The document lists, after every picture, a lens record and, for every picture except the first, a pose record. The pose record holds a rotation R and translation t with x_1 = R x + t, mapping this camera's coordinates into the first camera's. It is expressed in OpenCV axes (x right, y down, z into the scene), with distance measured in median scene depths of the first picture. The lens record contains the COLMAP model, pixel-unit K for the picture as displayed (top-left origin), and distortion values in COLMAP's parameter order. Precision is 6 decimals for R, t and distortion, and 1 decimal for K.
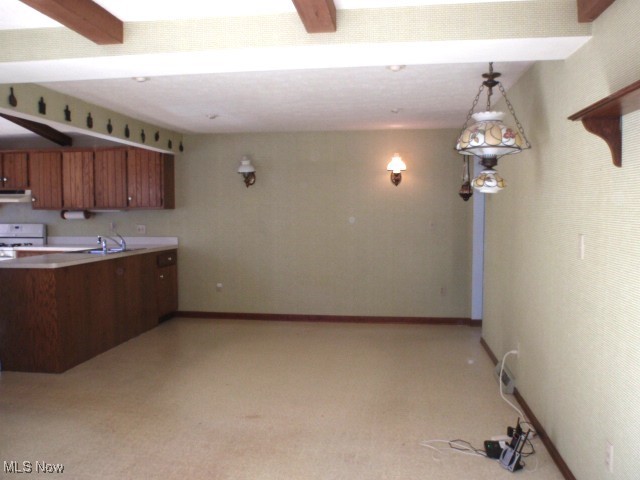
lens RADIAL K [[519.7, 0, 323.3], [0, 519.7, 240.8], [0, 0, 1]] dist [-0.093971, 0.056007]
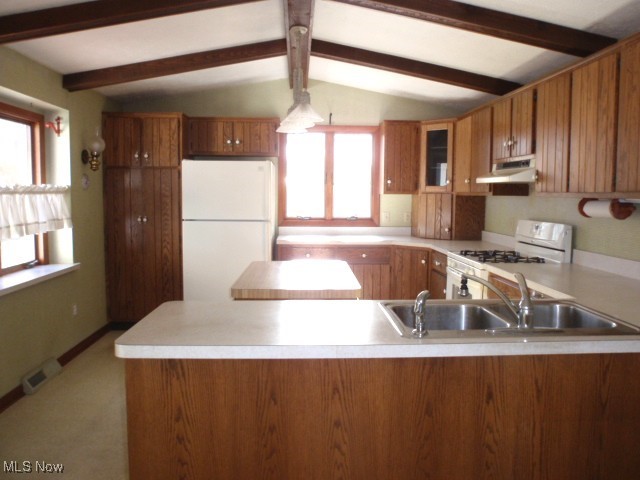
lens RADIAL K [[519.7, 0, 323.3], [0, 519.7, 240.8], [0, 0, 1]] dist [-0.093971, 0.056007]
pose [[0.191535, 0.088103, -0.977524, -0.094165], [-0.061080, 0.995102, 0.077720, -0.043814], [0.979583, 0.044821, 0.195978, 0.690649]]
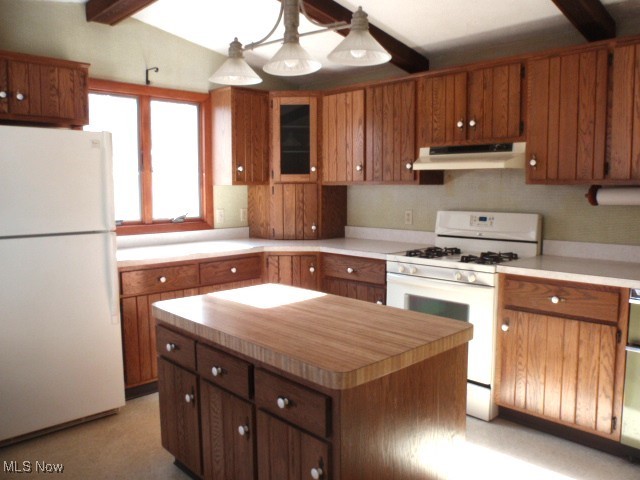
lens RADIAL K [[519.7, 0, 323.3], [0, 519.7, 240.8], [0, 0, 1]] dist [-0.093971, 0.056007]
pose [[0.789590, 0.058146, -0.610873, -0.436086], [-0.029024, 0.997925, 0.057471, -0.031295], [0.612947, -0.027649, 0.789640, 0.514256]]
